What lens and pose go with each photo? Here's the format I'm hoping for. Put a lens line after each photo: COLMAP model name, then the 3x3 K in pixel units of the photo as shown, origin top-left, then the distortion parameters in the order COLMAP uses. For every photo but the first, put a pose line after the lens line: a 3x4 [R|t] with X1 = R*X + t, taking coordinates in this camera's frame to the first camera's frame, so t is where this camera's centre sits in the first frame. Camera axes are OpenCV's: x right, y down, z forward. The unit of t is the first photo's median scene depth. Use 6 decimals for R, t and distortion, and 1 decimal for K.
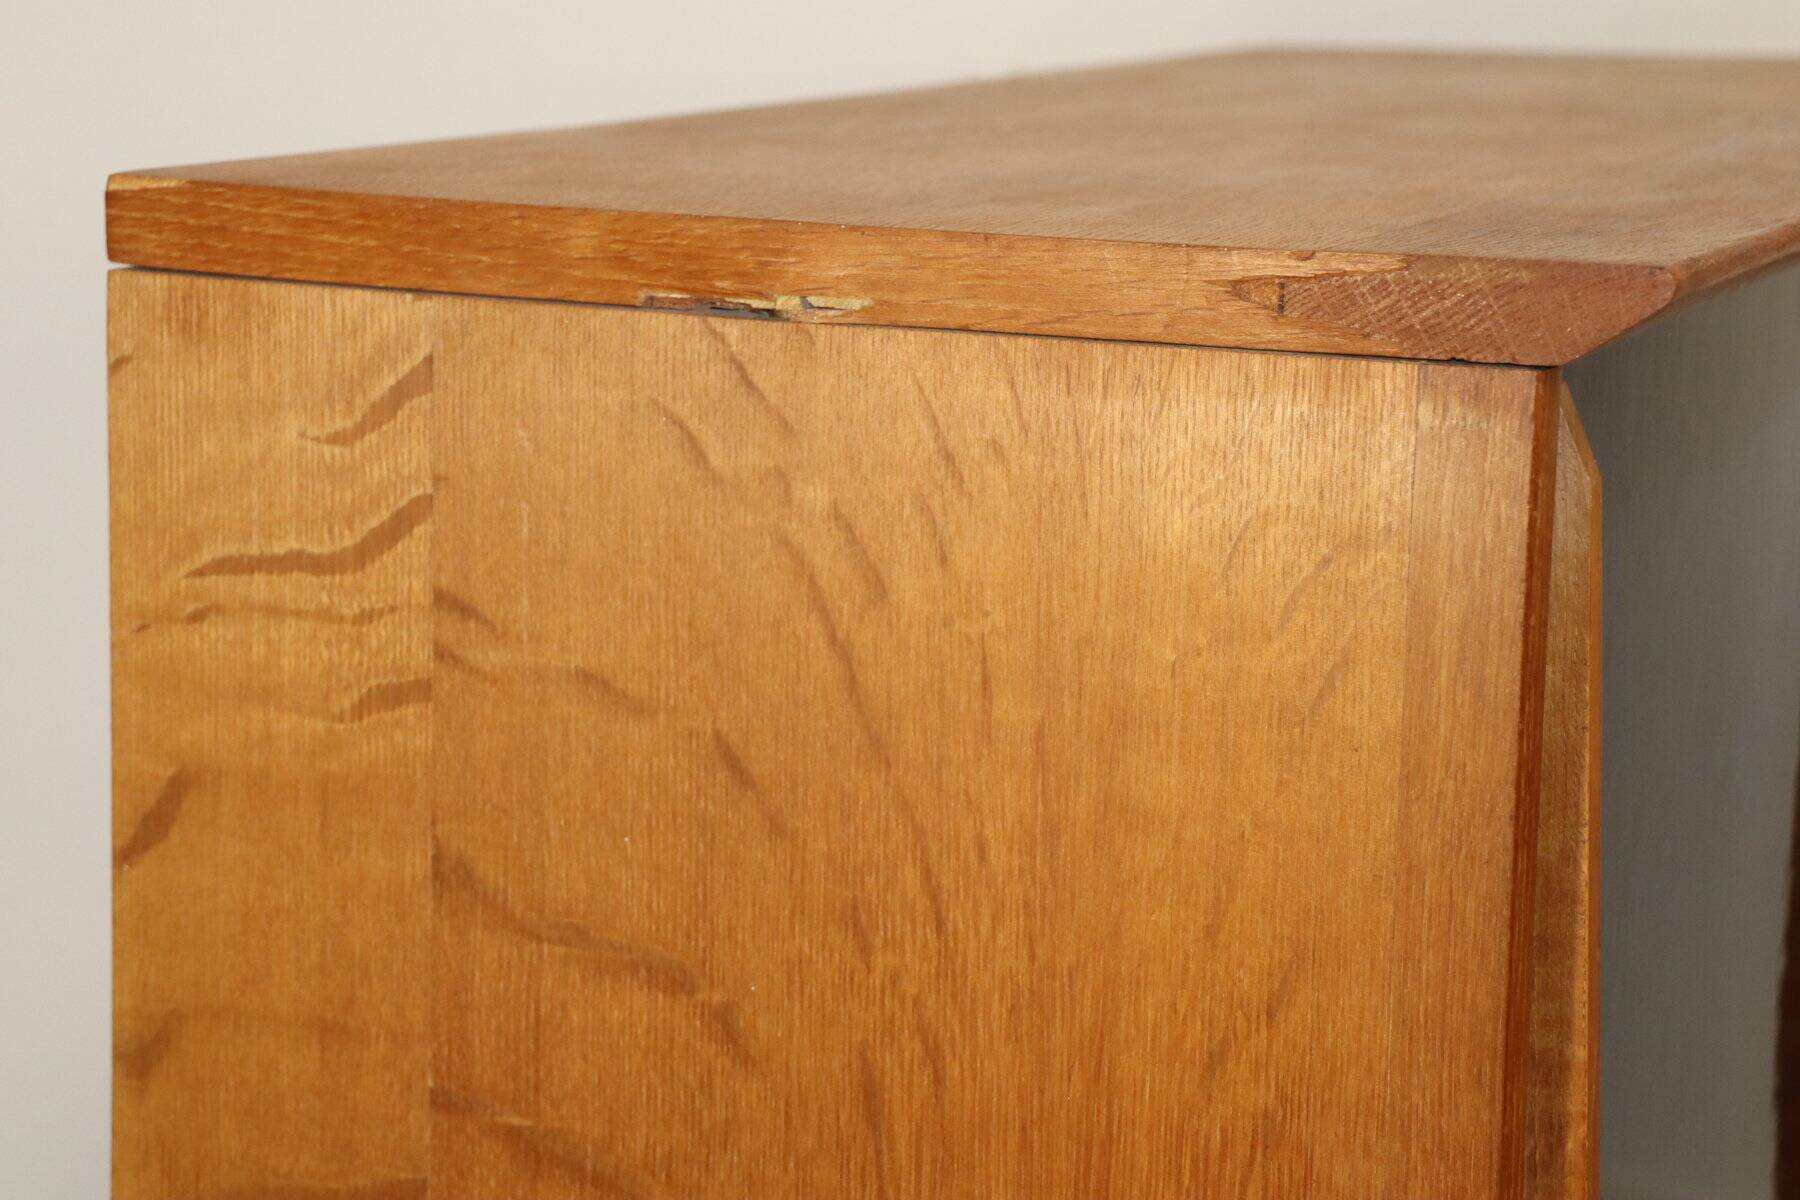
lens RADIAL K [[3989.2, 0, 900.0], [0, 3989.2, 600.0], [0, 0, 1]] dist [0.330305, 0.201531]
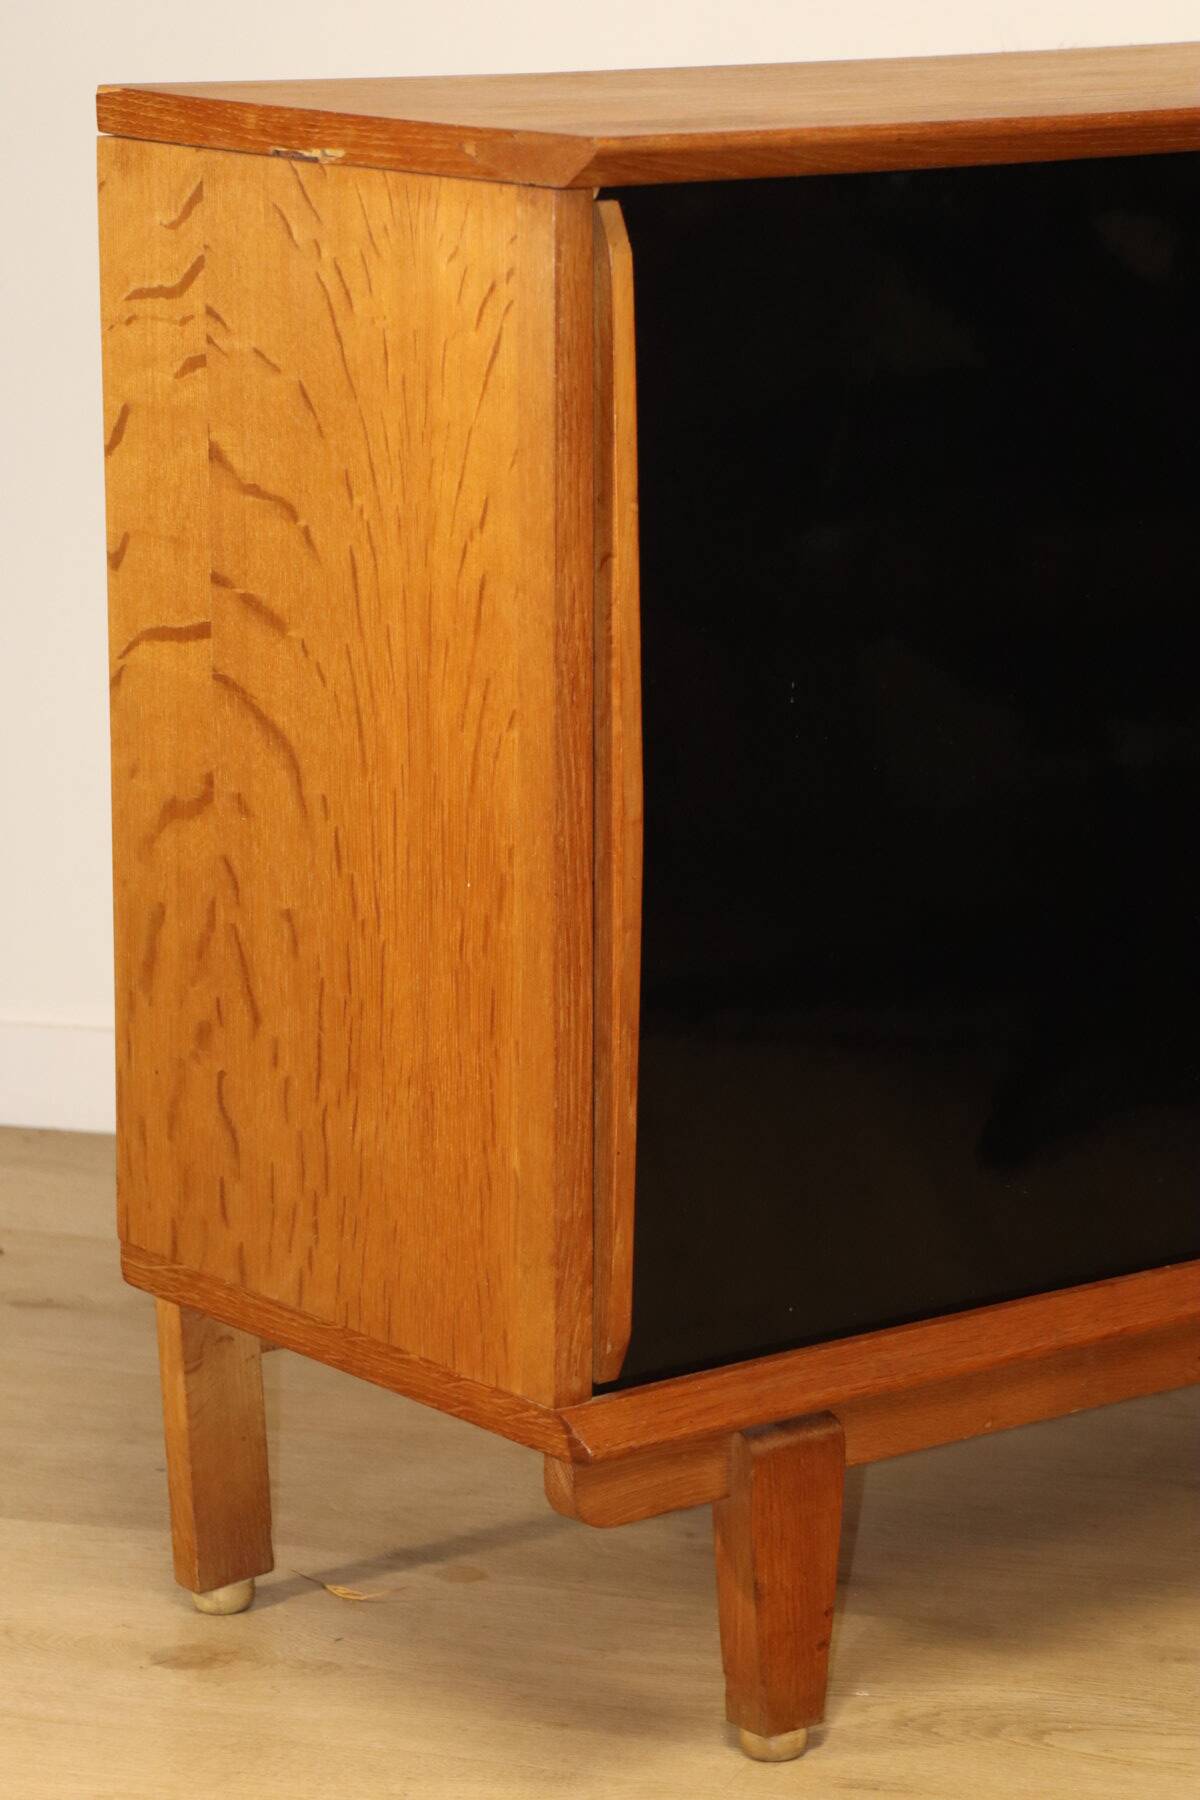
lens RADIAL K [[5380.6, 0, 642.1], [0, 5380.6, 900.5], [0, 0, 1]] dist [0.531519, 0.581771]
pose [[0.868834, 0.083340, -0.488040, 1.371113], [-0.072536, 0.996521, 0.041039, 0.160422], [0.489762, -0.000256, 0.871856, -1.178190]]
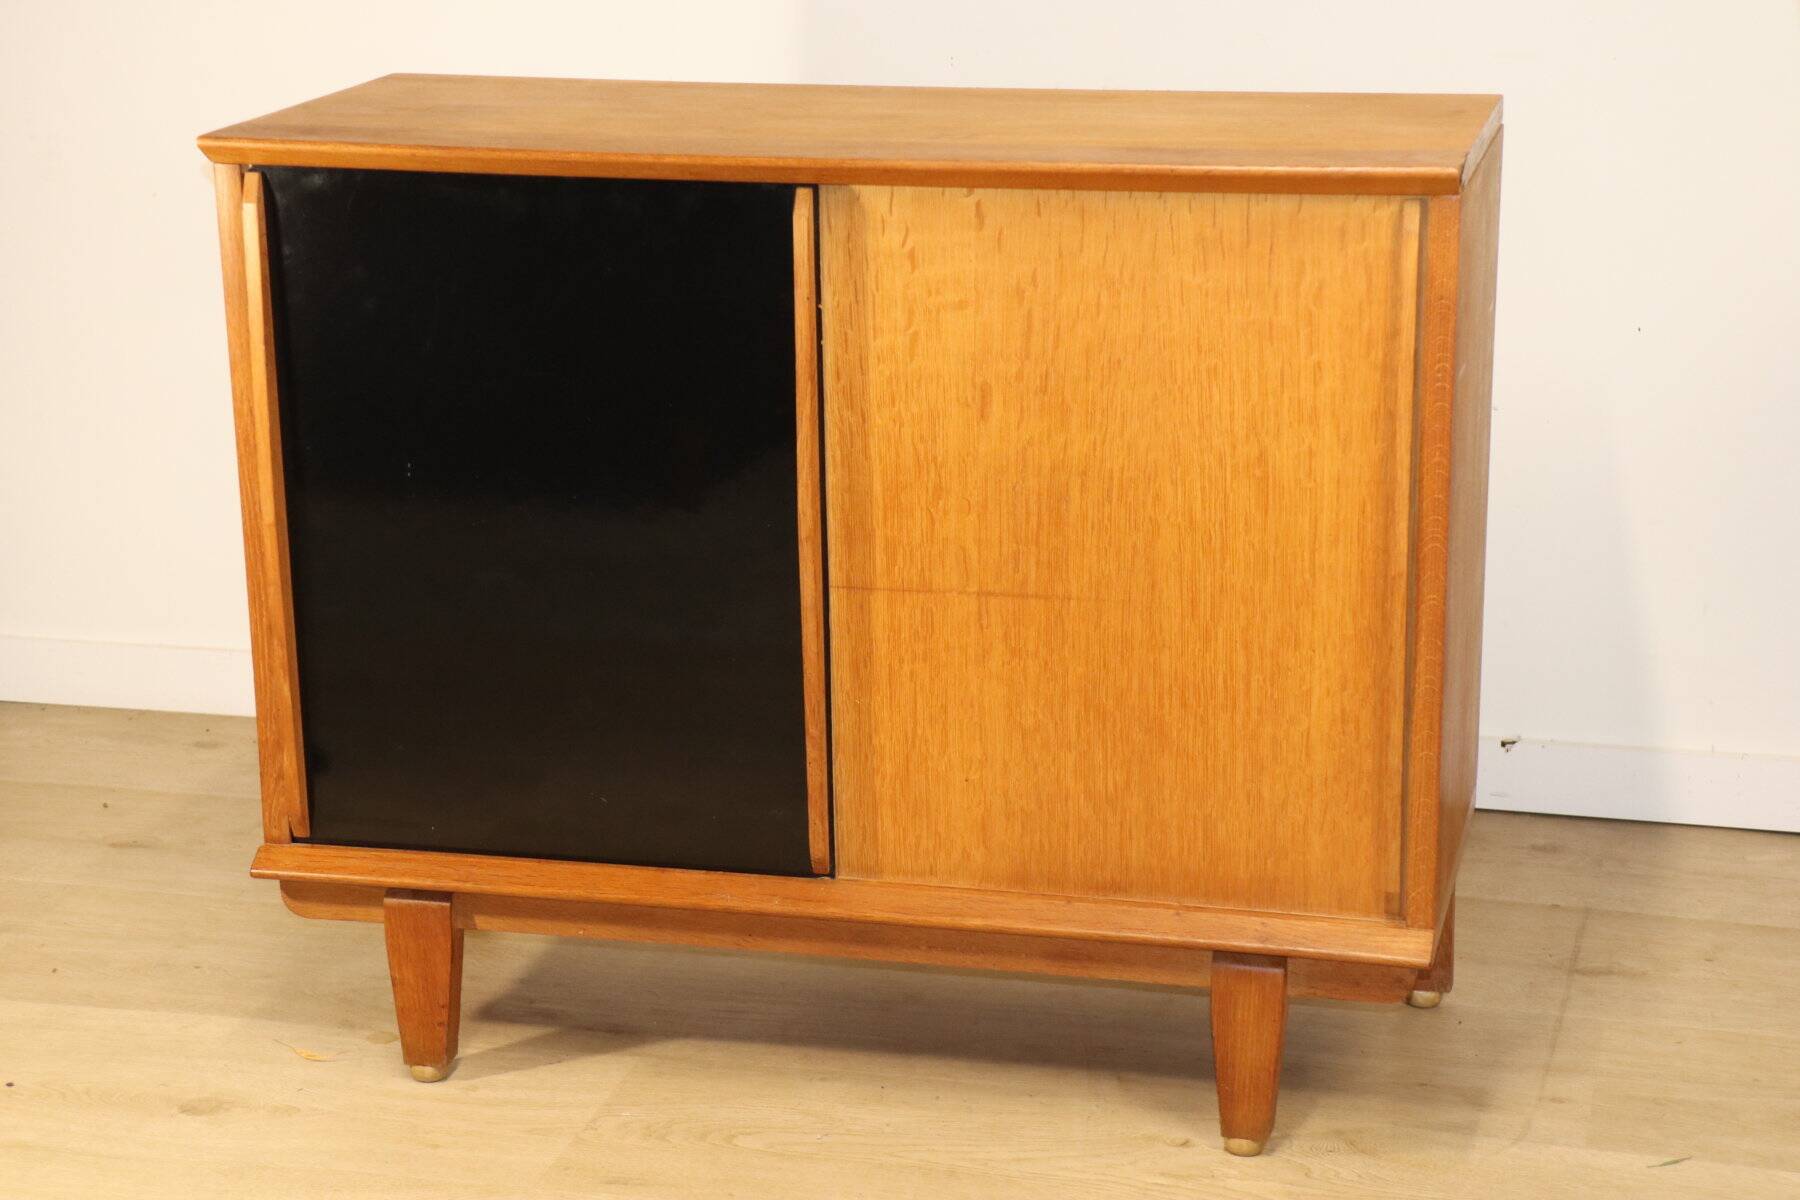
lens RADIAL K [[3423.4, 0, 900.0], [0, 3423.4, 600.0], [0, 0, 1]] dist [0.259387, -0.088347]
pose [[0.142643, 0.245272, -0.958903, 2.892803], [-0.157773, 0.962057, 0.222609, -0.409363], [0.977119, 0.119535, 0.175928, 0.979005]]
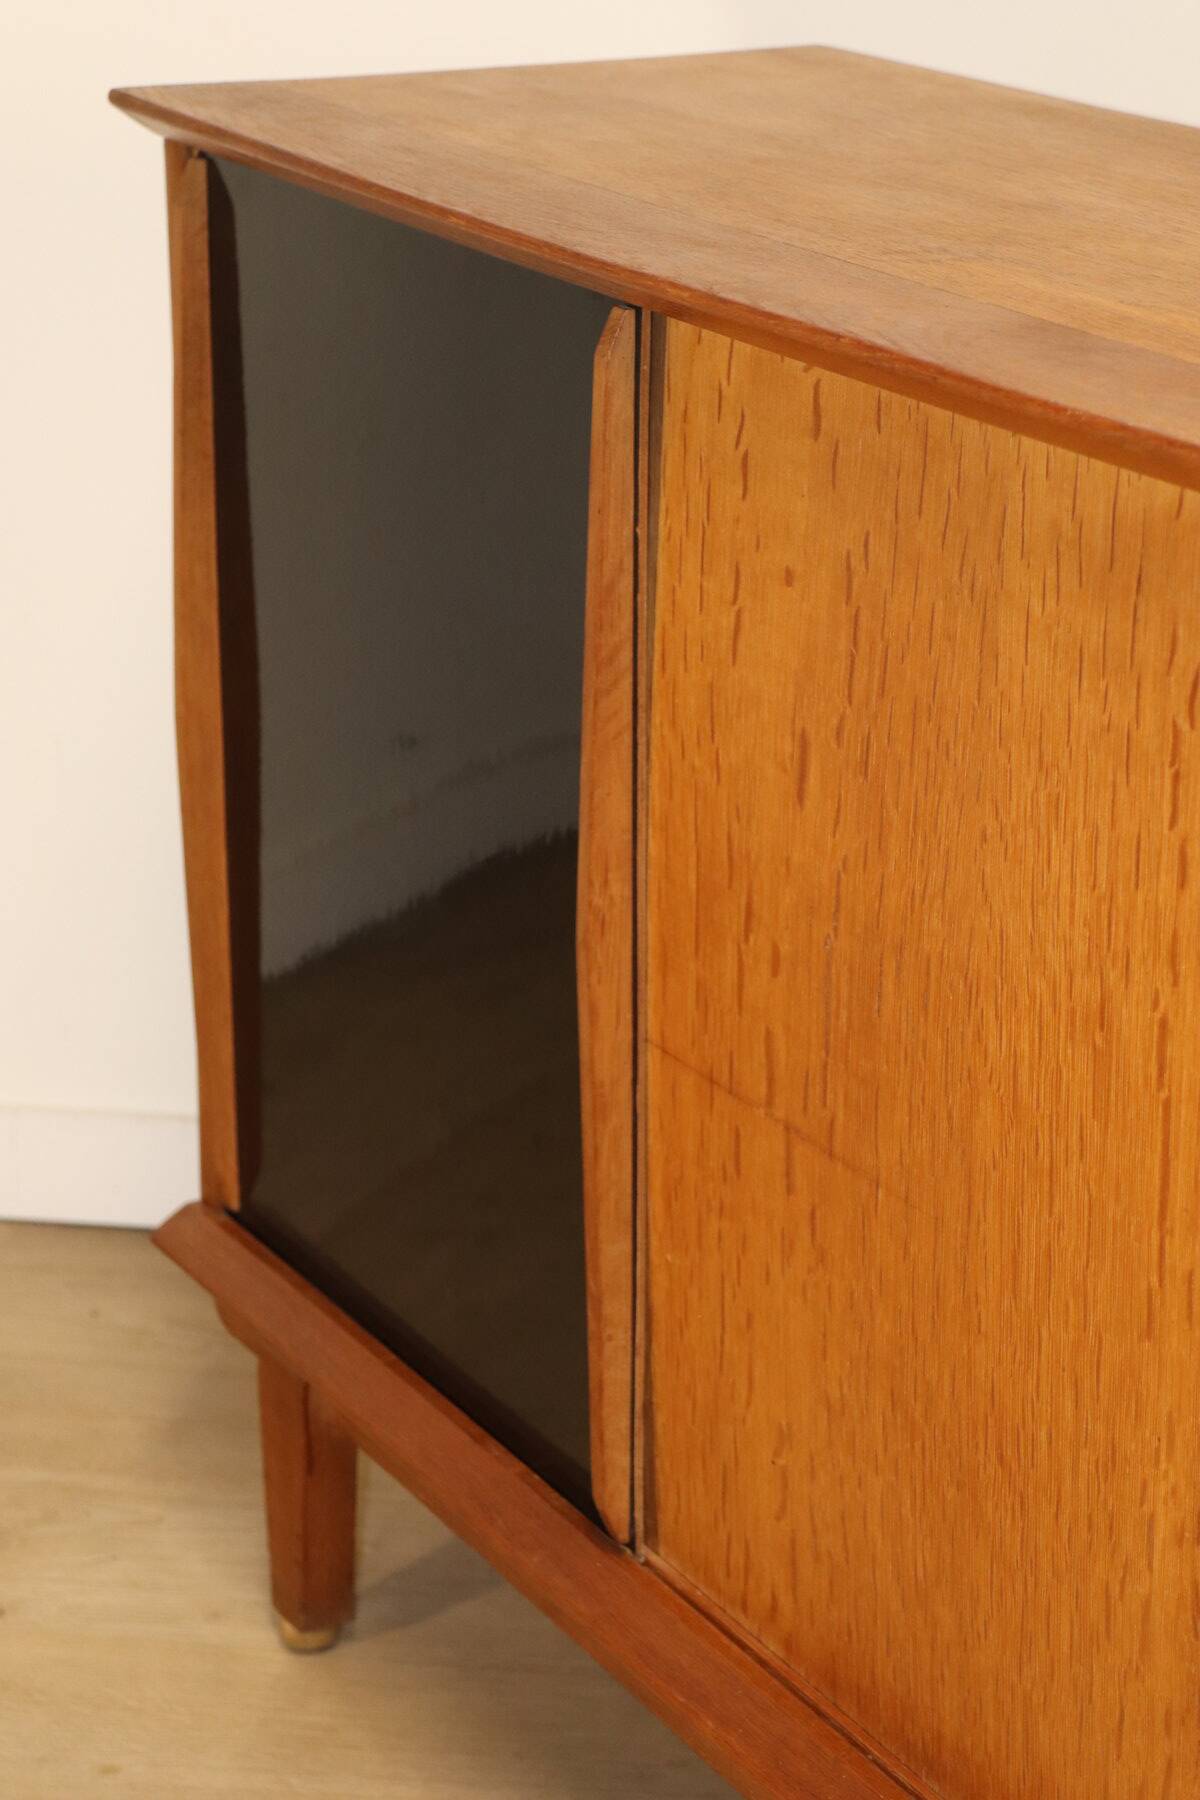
lens RADIAL K [[4410.5, 0, 611.0], [0, 4410.5, 907.8], [0, 0, 1]] dist [0.356442, 0.688912]
pose [[-0.644281, 0.213553, -0.734369, 1.700802], [-0.150845, 0.905878, 0.395767, -0.613057], [0.749765, 0.365761, -0.551426, 2.410118]]
